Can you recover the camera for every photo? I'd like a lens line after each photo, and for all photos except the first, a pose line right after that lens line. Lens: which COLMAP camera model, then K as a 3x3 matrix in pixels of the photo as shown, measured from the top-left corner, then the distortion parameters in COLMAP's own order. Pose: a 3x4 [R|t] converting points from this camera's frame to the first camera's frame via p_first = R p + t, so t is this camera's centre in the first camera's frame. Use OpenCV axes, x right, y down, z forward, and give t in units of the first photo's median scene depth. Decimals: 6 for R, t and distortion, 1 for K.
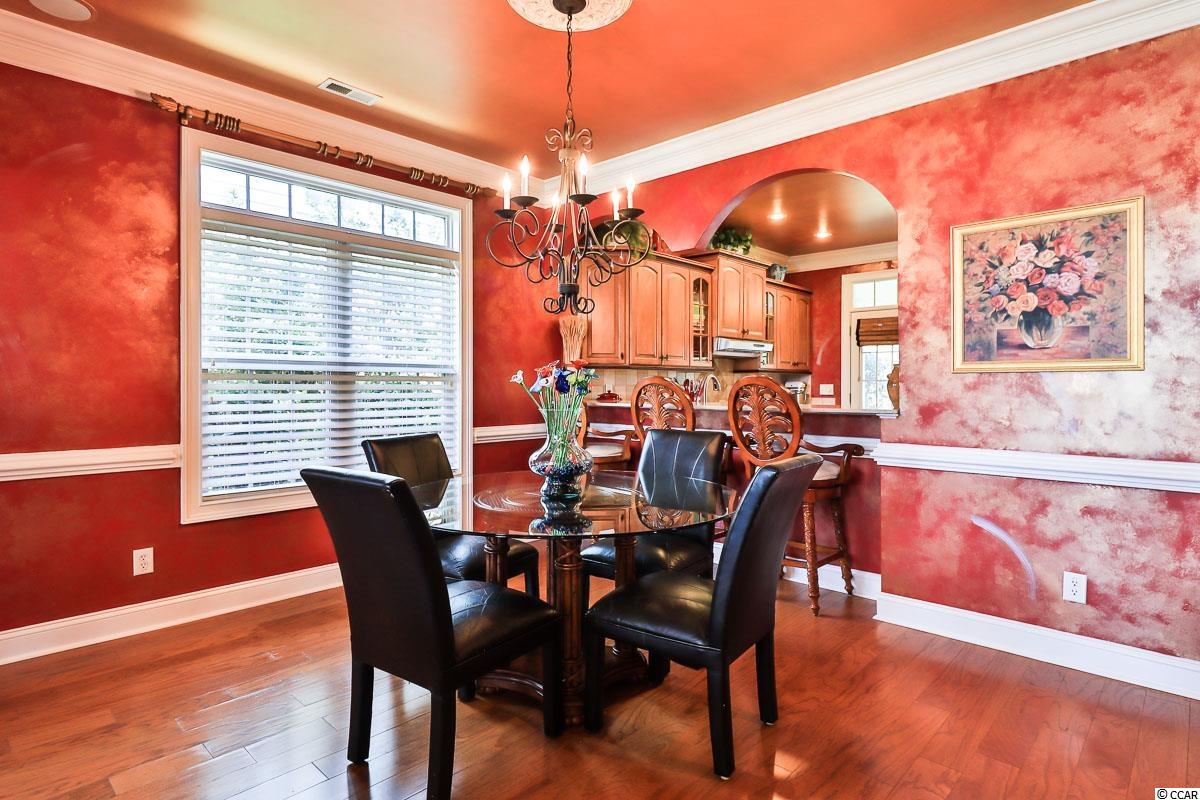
lens RADIAL K [[640.6, 0, 605.7], [0, 640.6, 390.5], [0, 0, 1]] dist [0.005956, -0.002219]
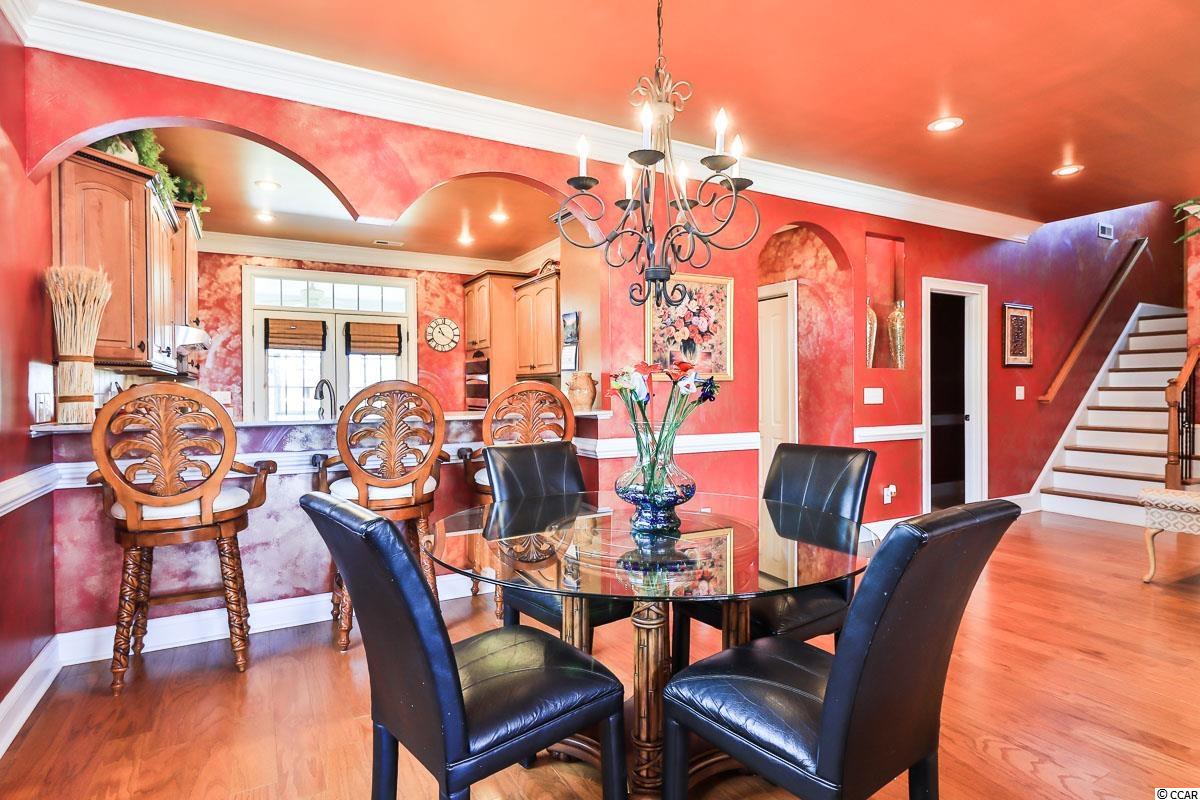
lens RADIAL K [[640.6, 0, 607.3], [0, 640.6, 396.2], [0, 0, 1]] dist [0.005956, -0.002219]
pose [[0.292517, -0.012559, 0.956178, -0.795615], [0.016028, 0.999838, 0.008229, -0.008081], [-0.956126, 0.012918, 0.292671, 0.734212]]
